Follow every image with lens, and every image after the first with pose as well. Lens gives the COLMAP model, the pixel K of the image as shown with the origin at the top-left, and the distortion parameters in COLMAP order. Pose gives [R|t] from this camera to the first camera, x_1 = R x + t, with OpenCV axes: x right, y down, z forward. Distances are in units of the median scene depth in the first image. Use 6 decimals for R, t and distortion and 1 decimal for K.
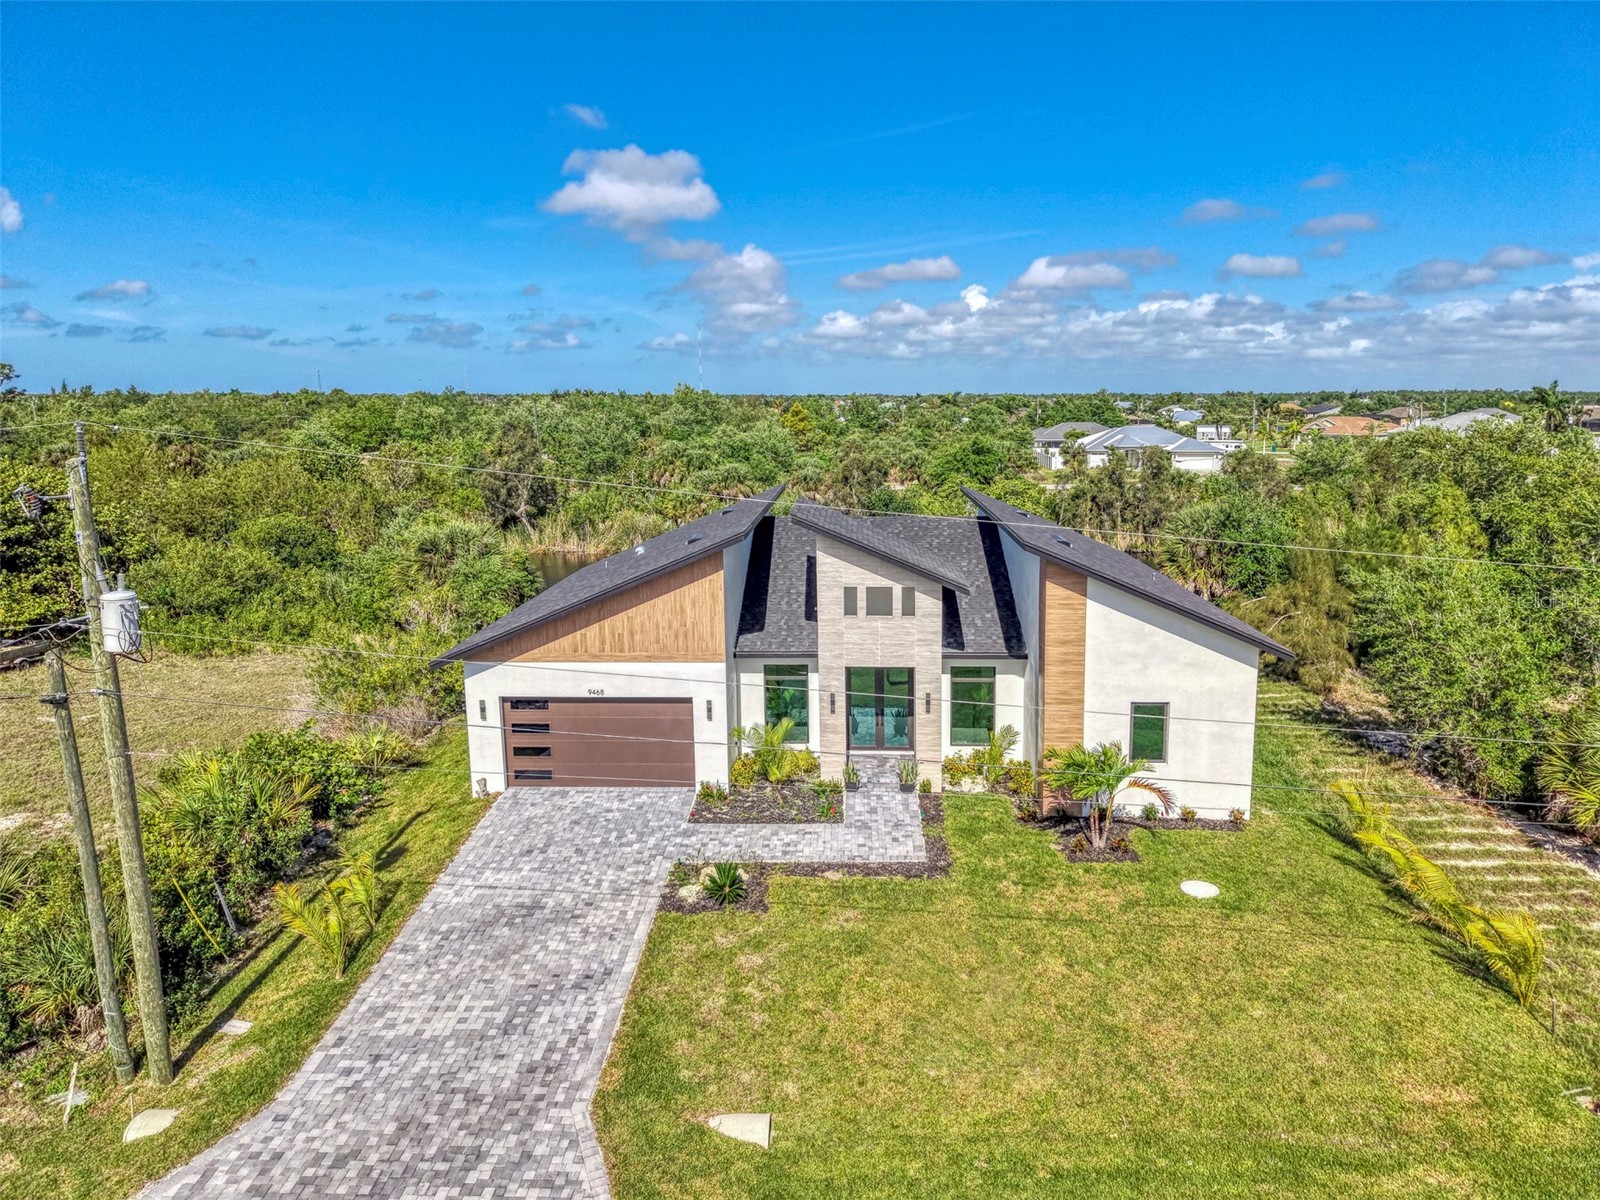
lens RADIAL K [[1082.9, 0, 804.8], [0, 1082.9, 535.0], [0, 0, 1]] dist [0.002908, -0.001905]
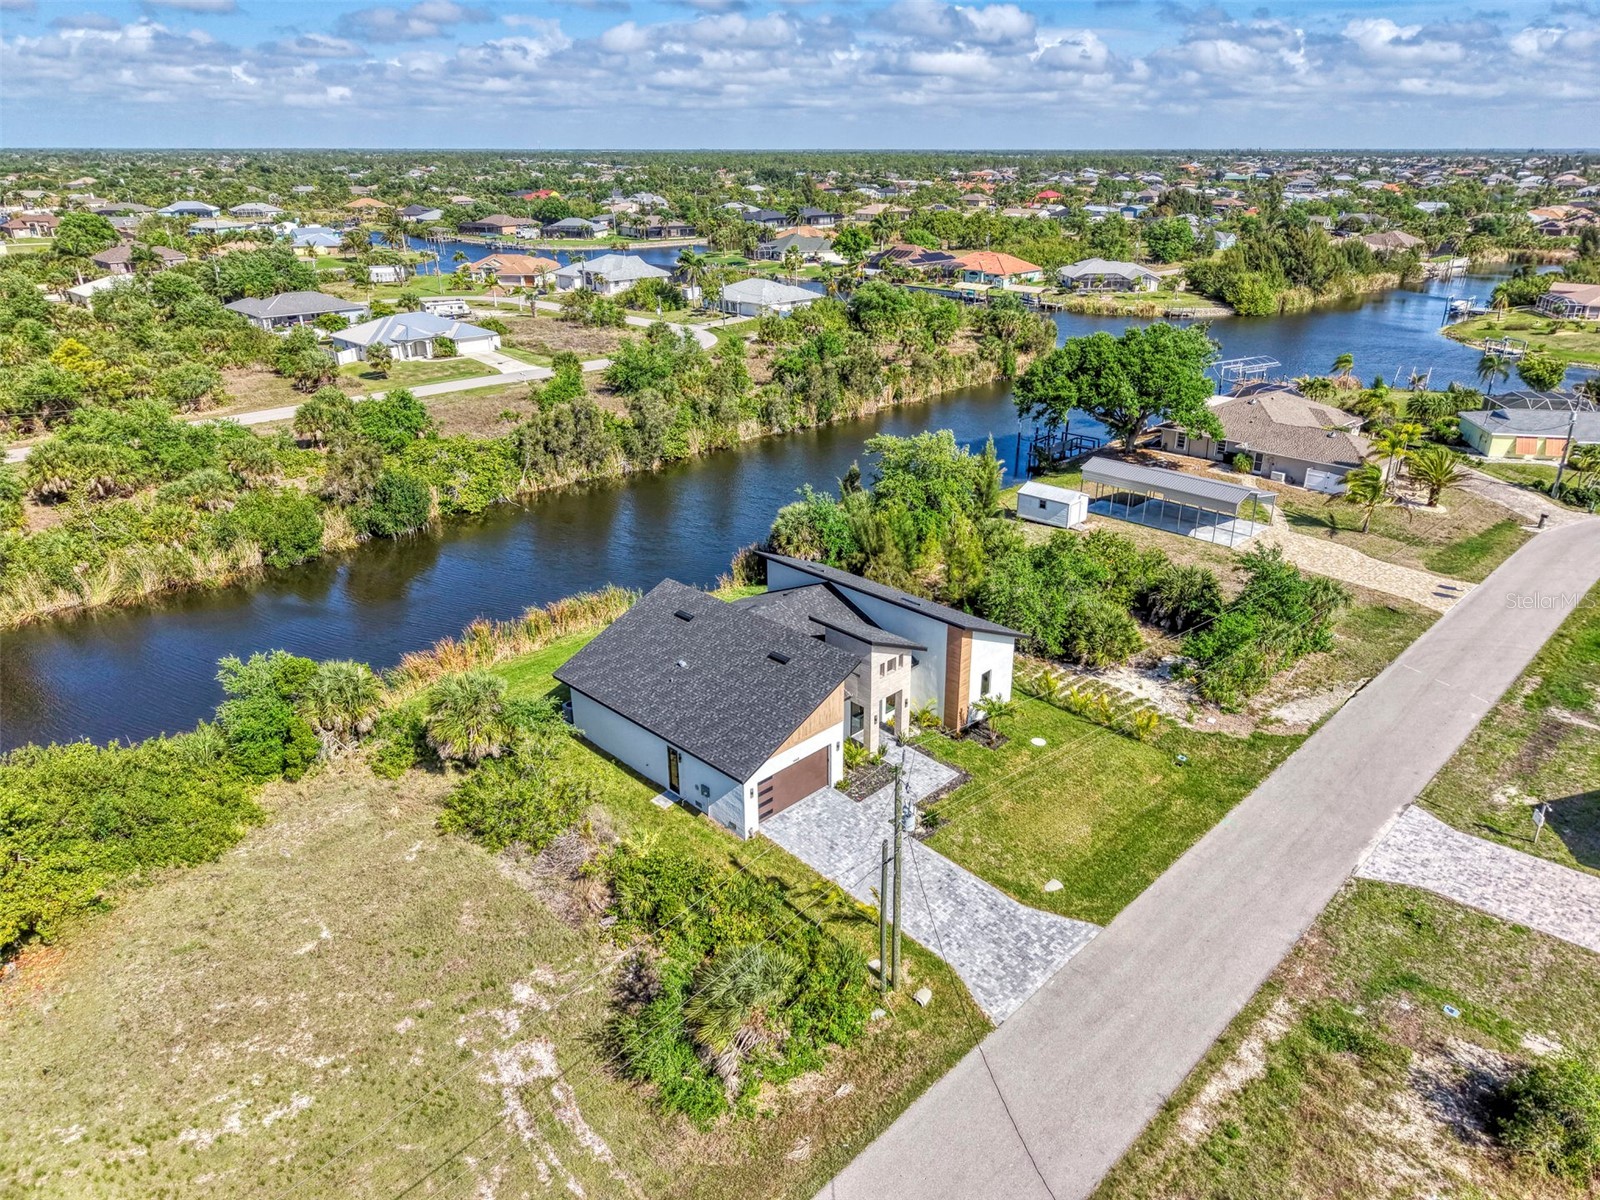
lens RADIAL K [[1107.7, 0, 802.1], [0, 1107.7, 552.9], [0, 0, 1]] dist [0.004523, -0.000754]
pose [[0.662874, -0.241485, 0.708720, -1.491457], [0.081852, 0.964260, 0.251999, -0.692869], [-0.744244, -0.109034, 0.658948, -0.215281]]
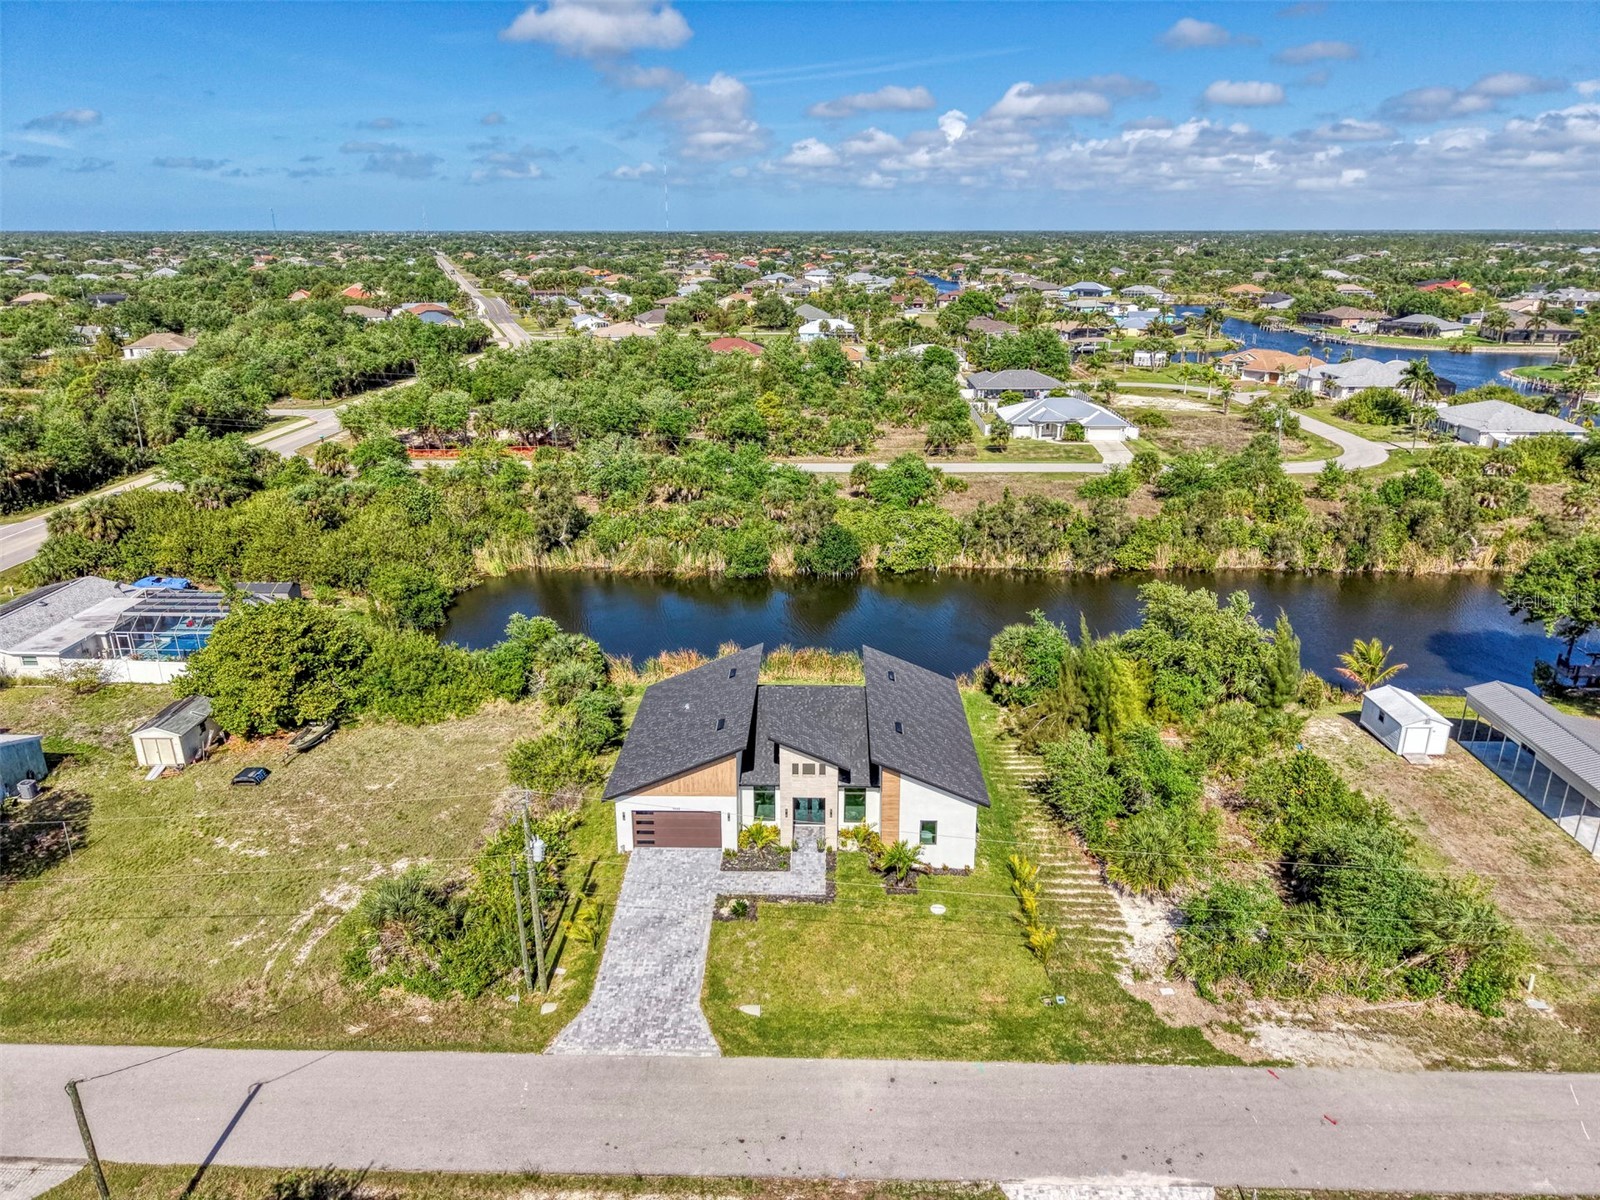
lens RADIAL K [[1077.1, 0, 785.7], [0, 1077.1, 580.8], [0, 0, 1]] dist [0.000682, -0.007251]
pose [[0.999897, 0.007699, 0.012126, -0.005179], [-0.009846, 0.982057, 0.188325, -0.725412], [-0.010459, -0.188425, 0.982032, -1.043761]]
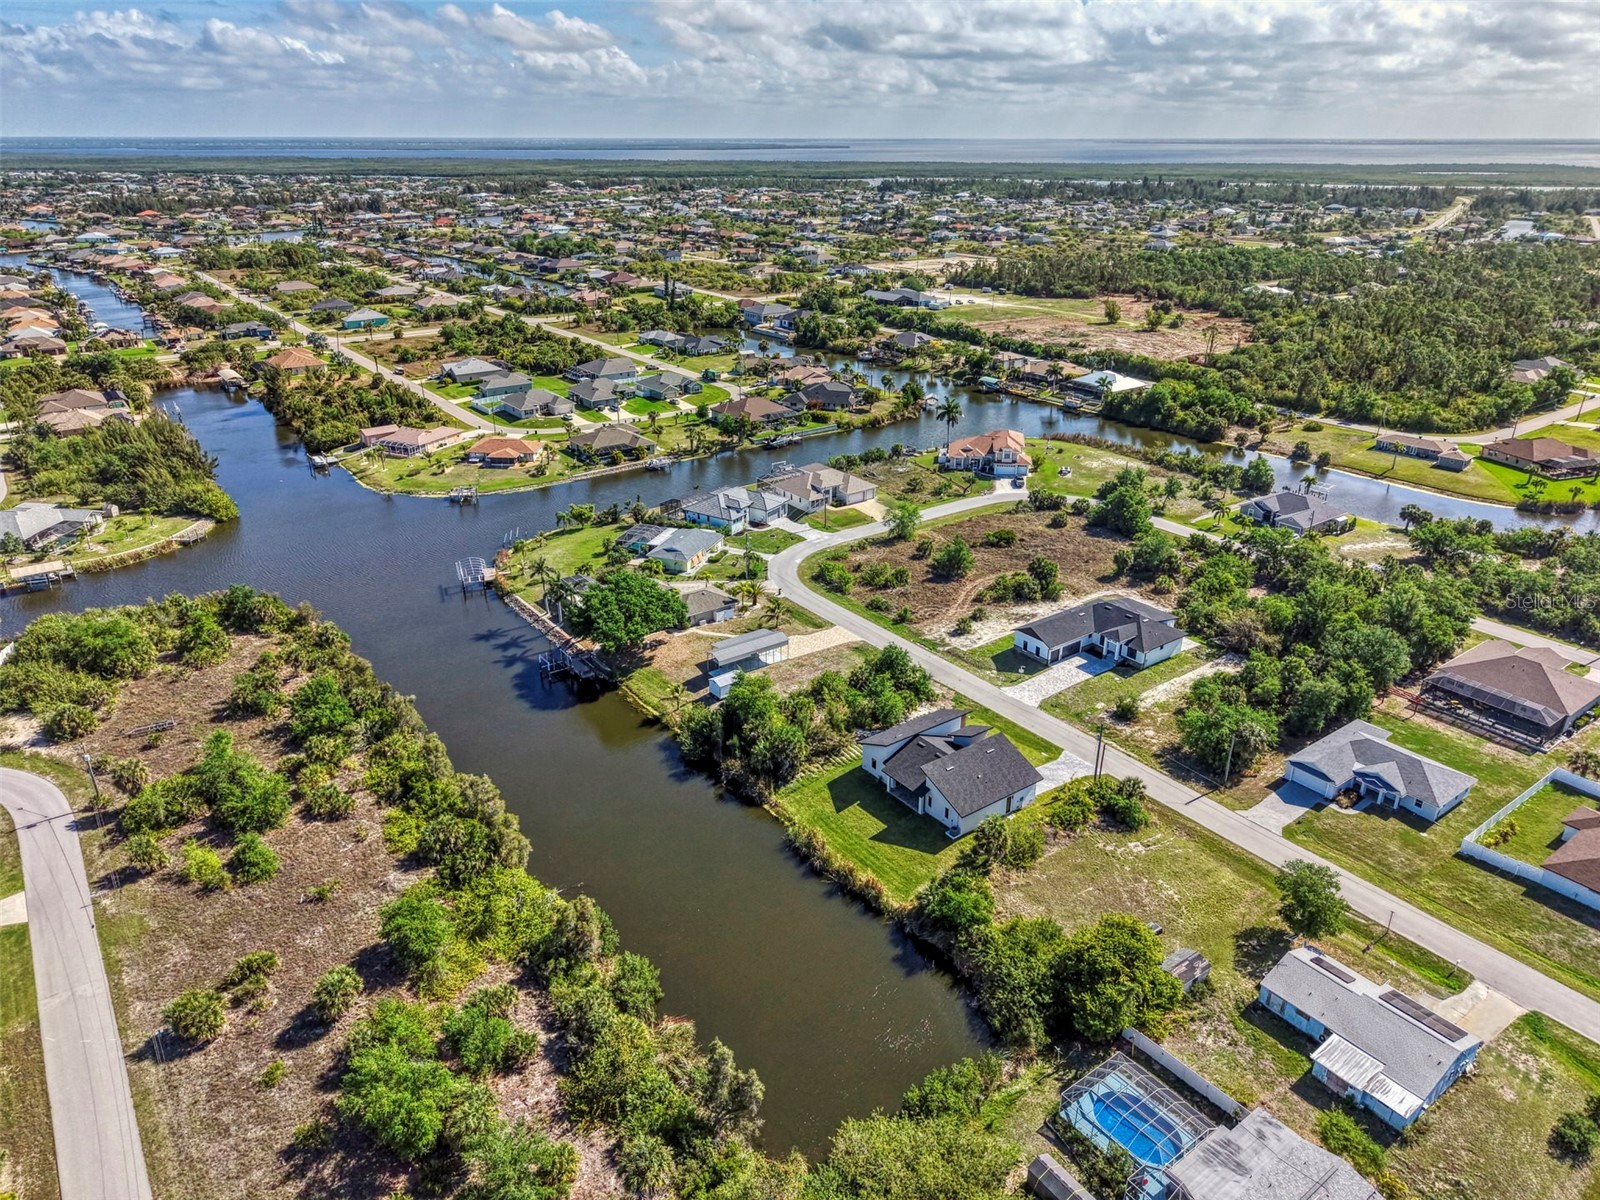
lens RADIAL K [[1077.1, 0, 785.7], [0, 1077.1, 580.8], [0, 0, 1]] dist [0.000682, -0.007251]
pose [[-0.630621, -0.278675, 0.724332, -3.170771], [0.114307, 0.889779, 0.441846, -3.291291], [-0.767627, 0.361433, -0.529259, 4.519764]]
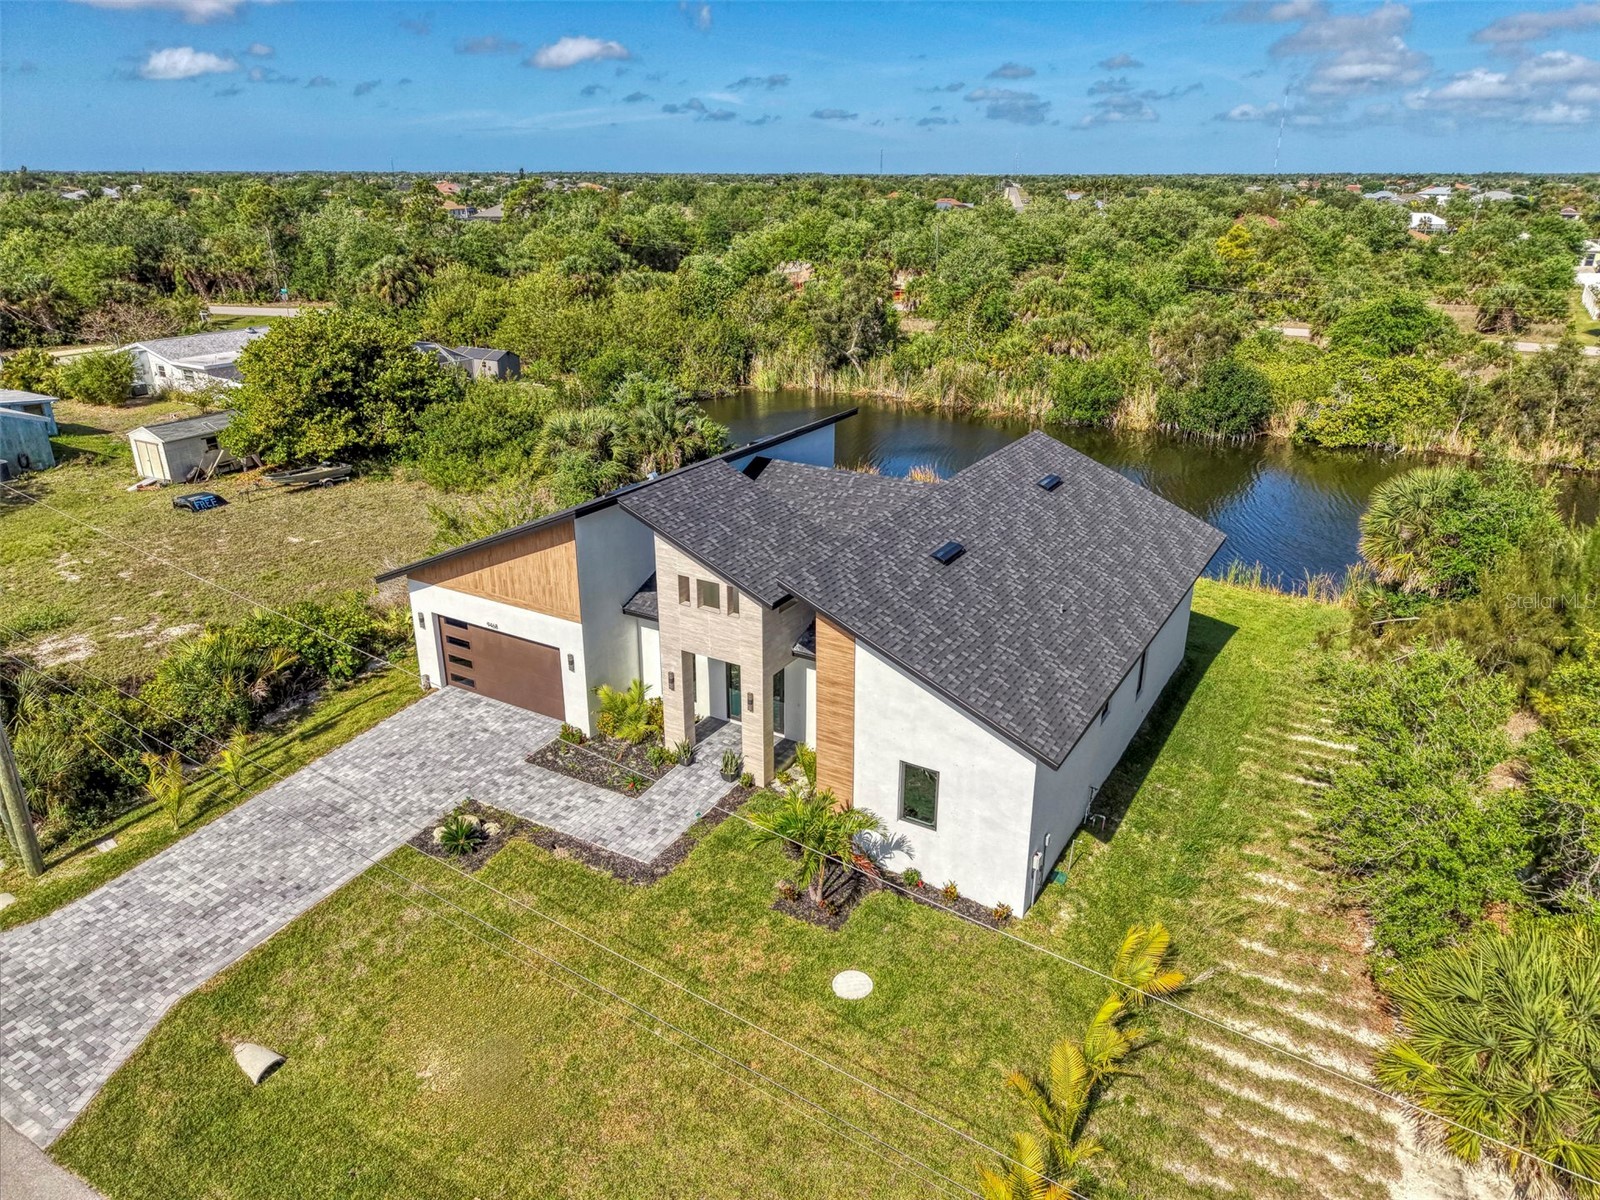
lens RADIAL K [[1046.5, 0, 799.1], [0, 1046.5, 628.2], [0, 0, 1]] dist [0.032498, -0.033403]
pose [[0.878363, 0.199511, -0.434365, 0.570249], [-0.071568, 0.953375, 0.293178, -0.195769], [0.472605, -0.226430, 0.851689, 0.245920]]
